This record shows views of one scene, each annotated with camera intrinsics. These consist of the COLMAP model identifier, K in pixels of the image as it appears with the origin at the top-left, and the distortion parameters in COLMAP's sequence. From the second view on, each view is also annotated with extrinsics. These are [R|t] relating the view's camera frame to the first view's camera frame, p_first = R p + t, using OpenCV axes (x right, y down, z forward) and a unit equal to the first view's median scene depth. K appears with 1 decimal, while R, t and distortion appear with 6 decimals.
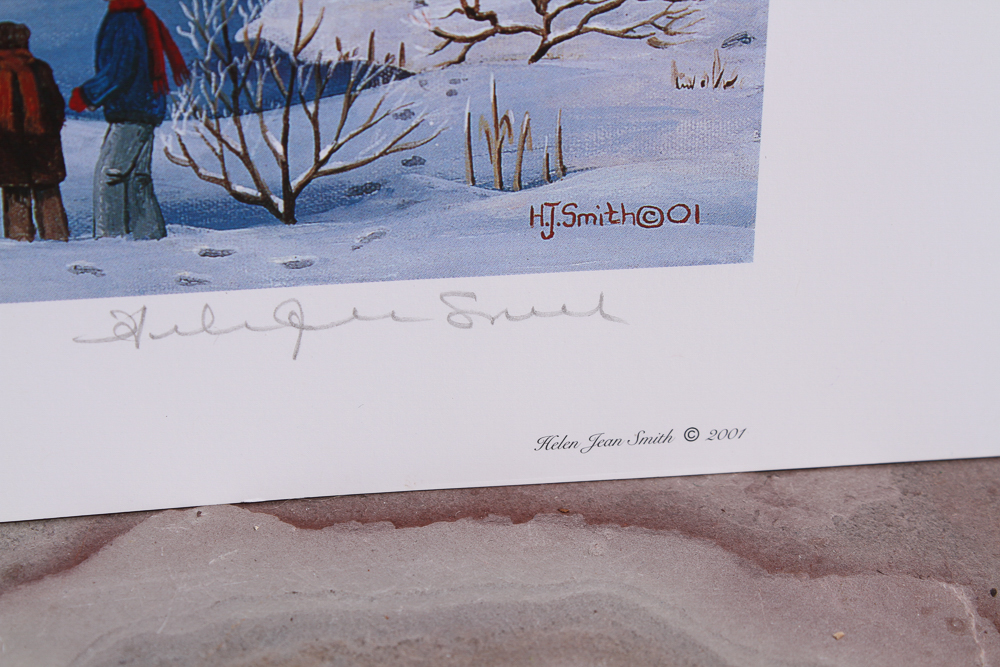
lens RADIAL K [[2225.7, 0, 506.6], [0, 2225.7, 338.0], [0, 0, 1]] dist [0.054614, 0.000000]
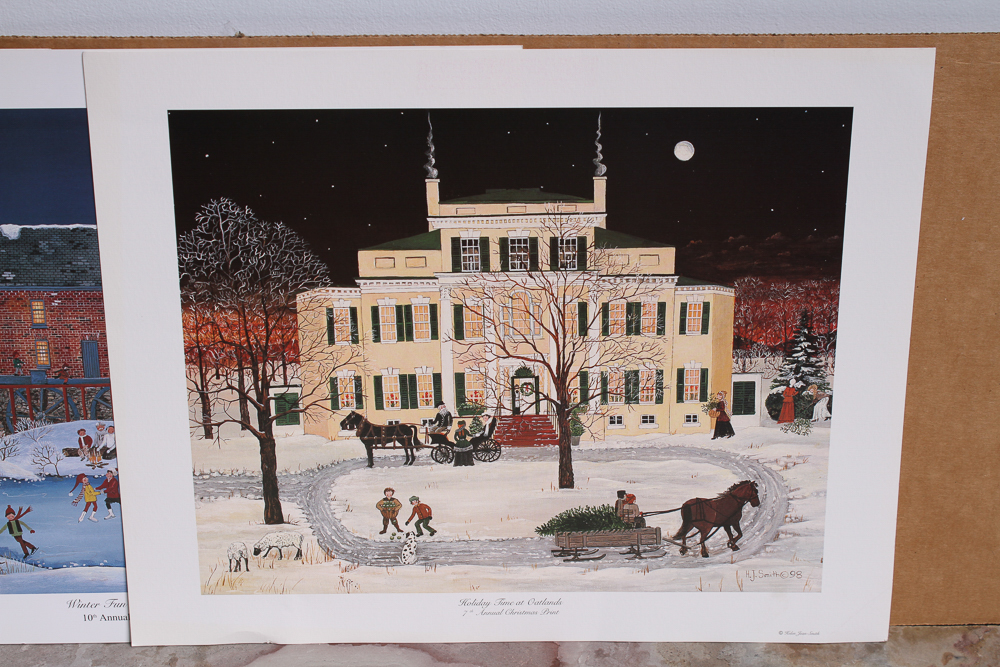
lens RADIAL K [[1722.1, 0, 513.9], [0, 1722.1, 346.5], [0, 0, 1]] dist [-0.010025, 0.000000]
pose [[0.991245, 0.027287, -0.129187, 0.670894], [-0.035081, 0.997674, -0.058446, -0.304895], [0.127291, 0.062467, 0.989896, -2.248154]]
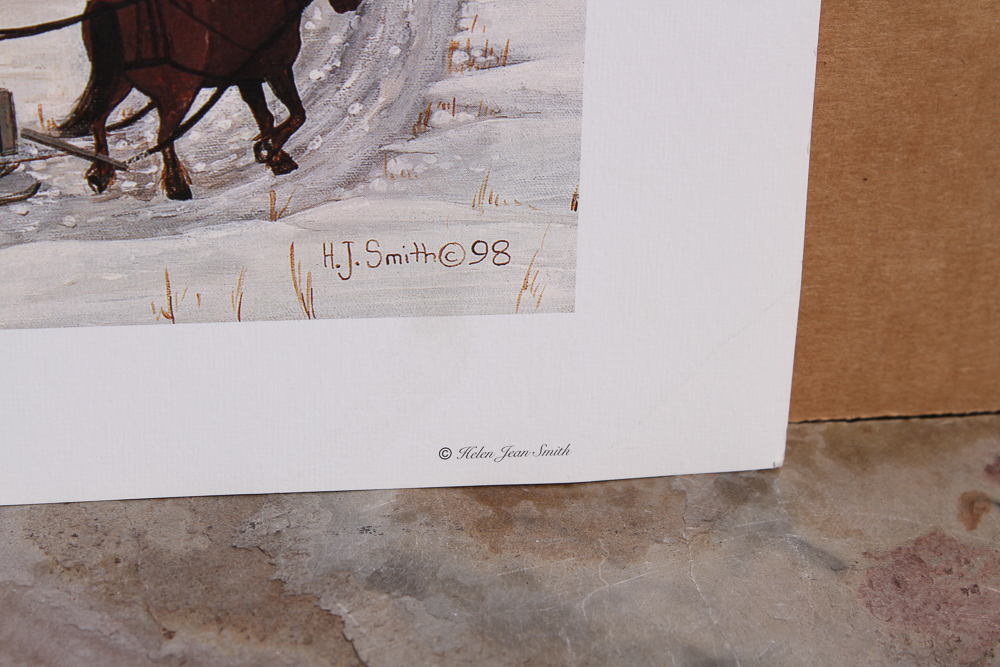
lens RADIAL K [[2225.7, 0, 504.6], [0, 2225.7, 335.7], [0, 0, 1]] dist [0.054614, 0.000000]
pose [[0.998382, -0.000375, 0.056860, 0.728462], [0.001256, 0.999880, -0.015457, -0.013076], [-0.056848, 0.015504, 0.998262, -0.149875]]
